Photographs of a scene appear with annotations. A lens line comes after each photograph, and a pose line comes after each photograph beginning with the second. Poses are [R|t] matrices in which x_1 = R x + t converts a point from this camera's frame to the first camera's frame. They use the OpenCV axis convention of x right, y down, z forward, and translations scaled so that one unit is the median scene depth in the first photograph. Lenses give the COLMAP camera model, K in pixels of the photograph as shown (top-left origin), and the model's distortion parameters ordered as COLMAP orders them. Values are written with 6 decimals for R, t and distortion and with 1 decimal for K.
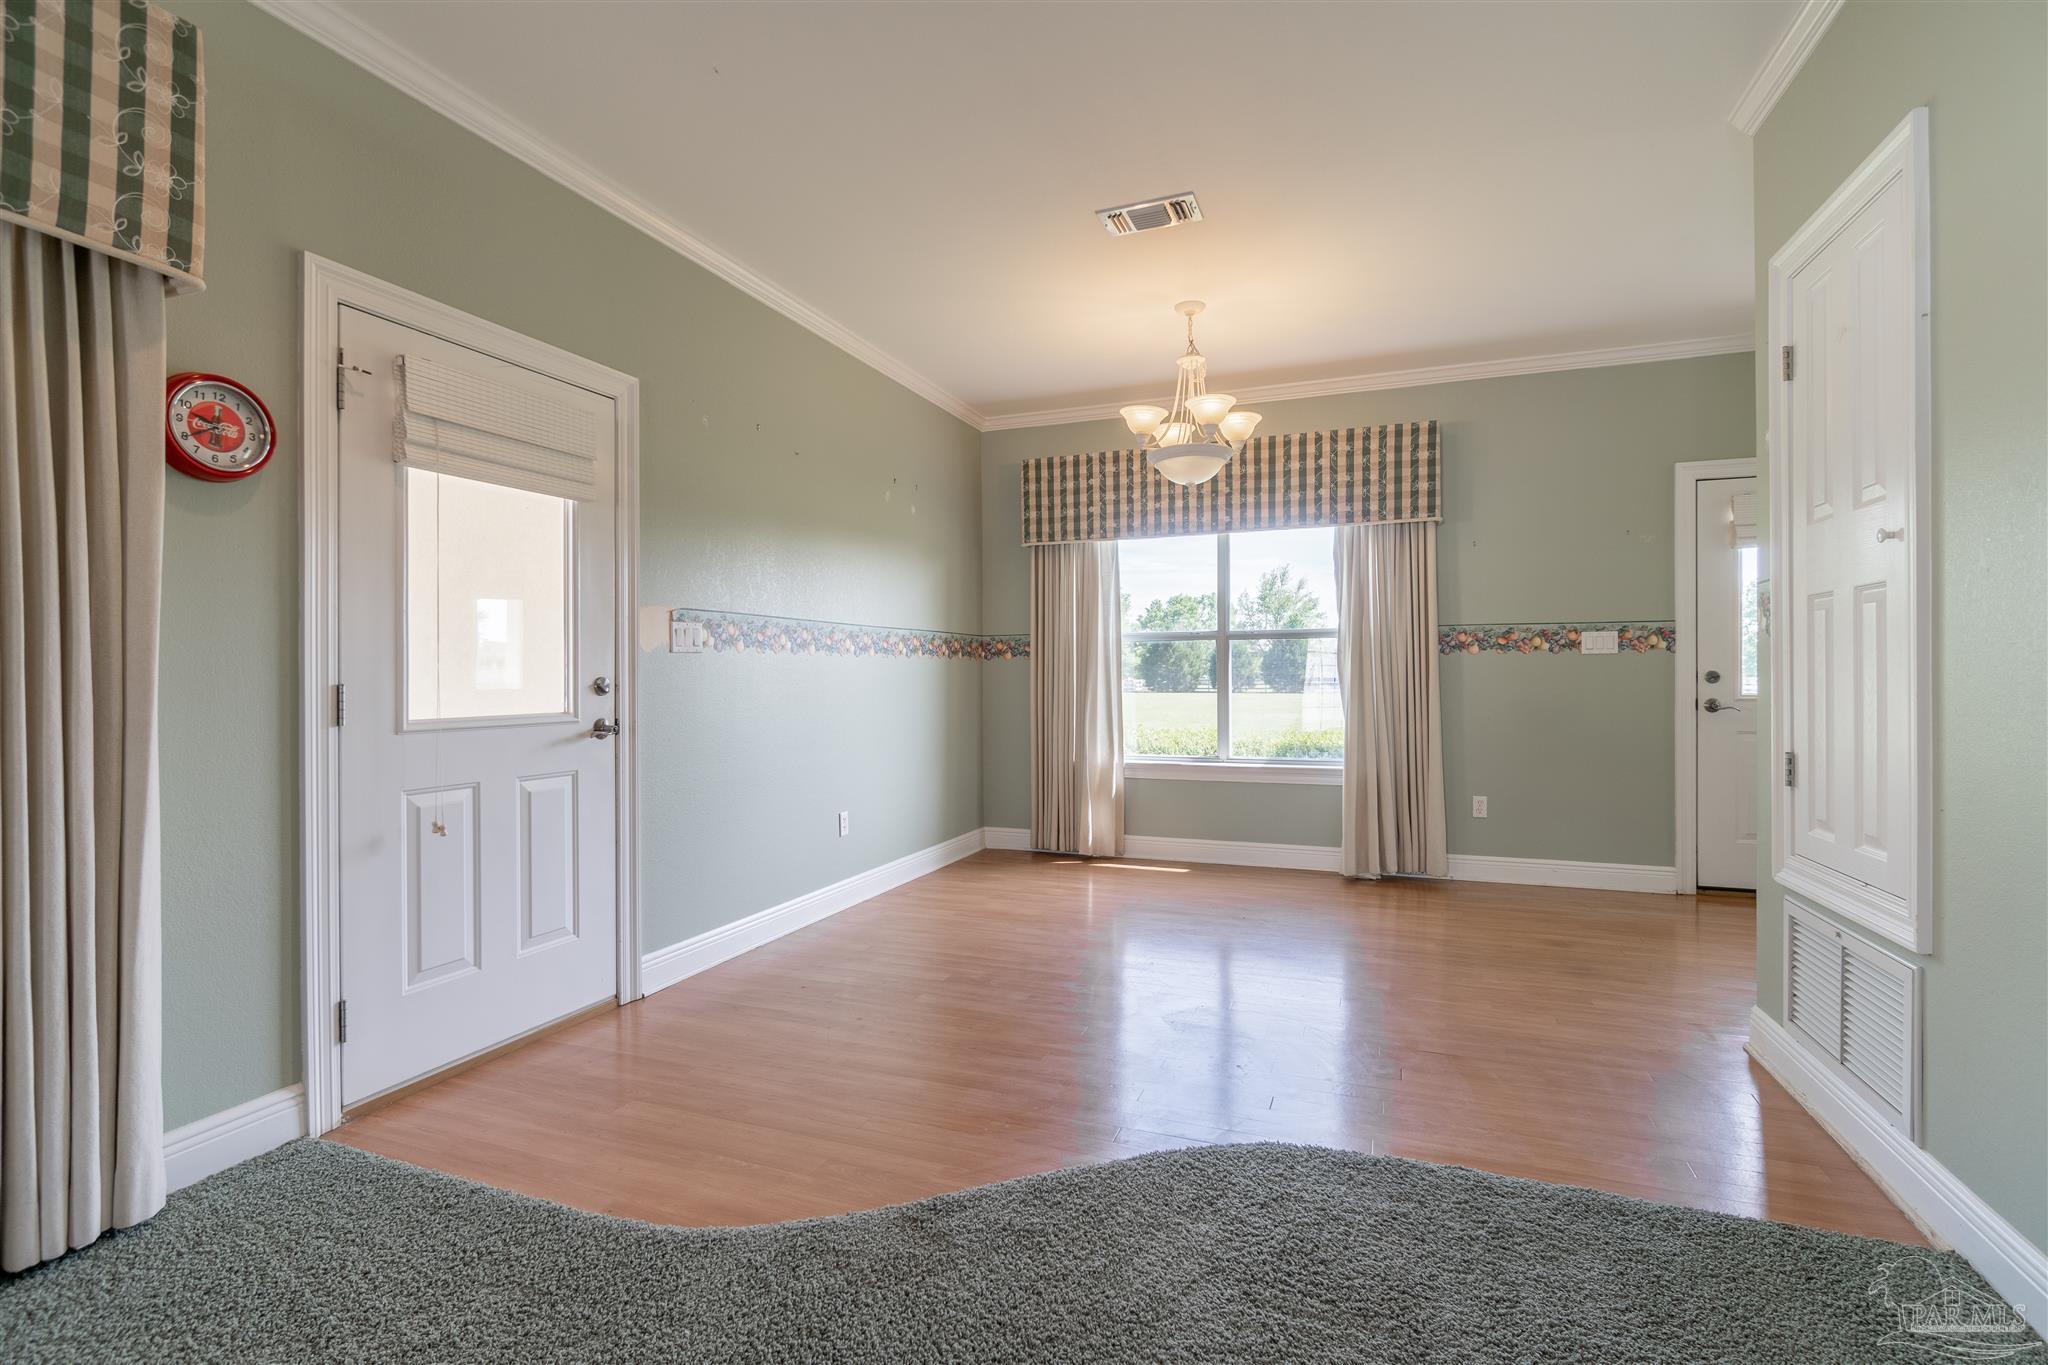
lens RADIAL K [[917.5, 0, 1024.0], [0, 917.5, 682.5], [0, 0, 1]] dist [0.000138, -0.000007]
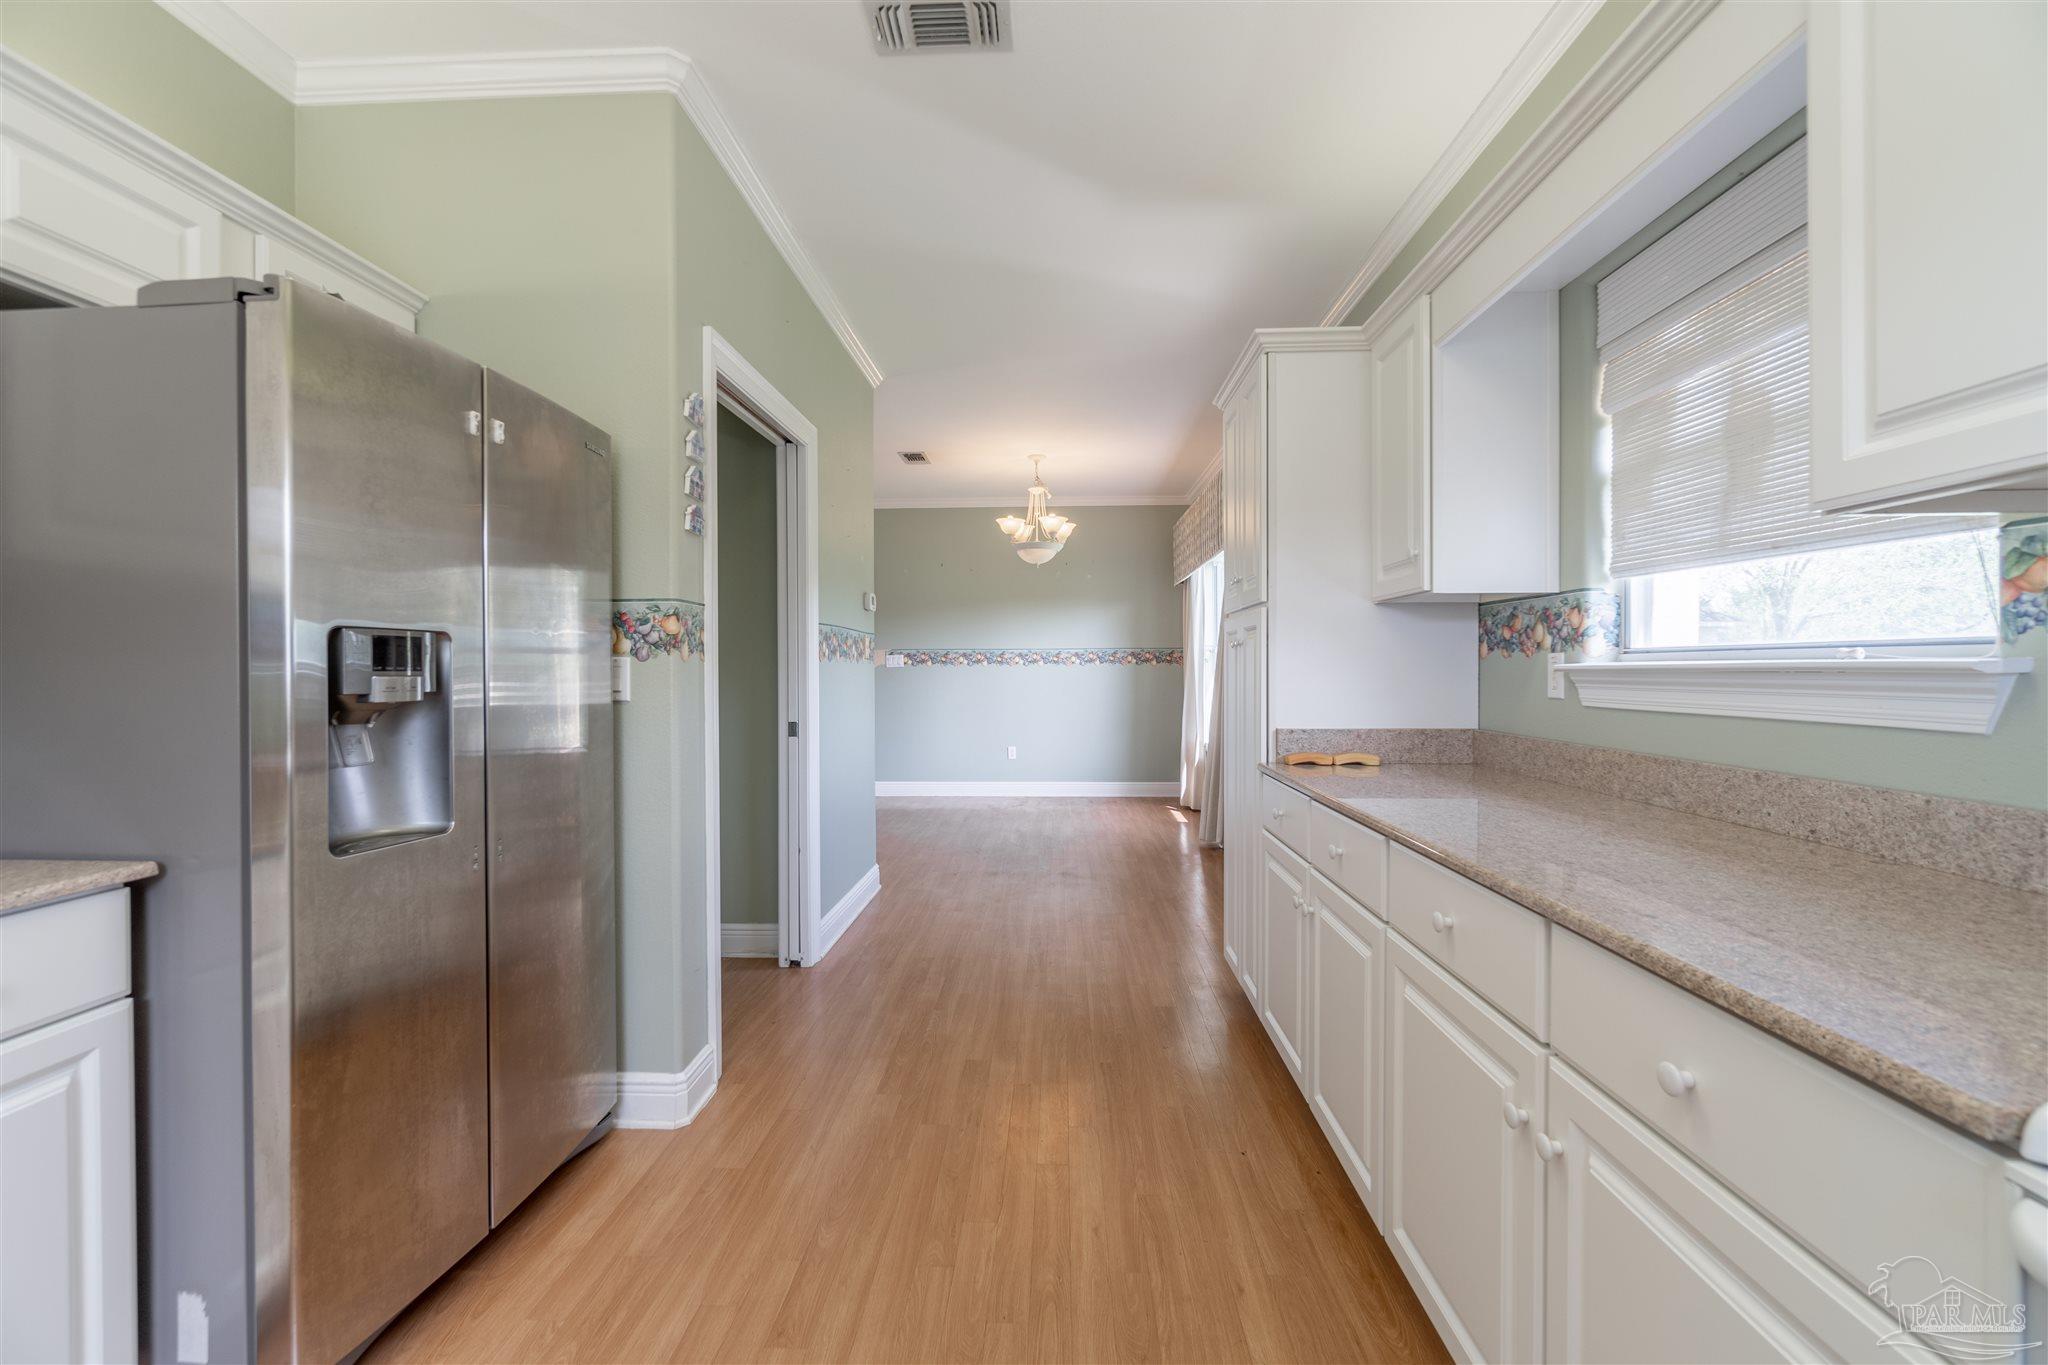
lens RADIAL K [[885.4, 0, 1024.0], [0, 885.4, 682.5], [0, 0, 1]] dist [0.000018, -0.000003]
pose [[0.320501, 0.017732, -0.947082, 1.663792], [-0.003949, 0.999841, 0.017384, -0.028702], [0.947240, -0.001831, 0.320520, 0.462789]]
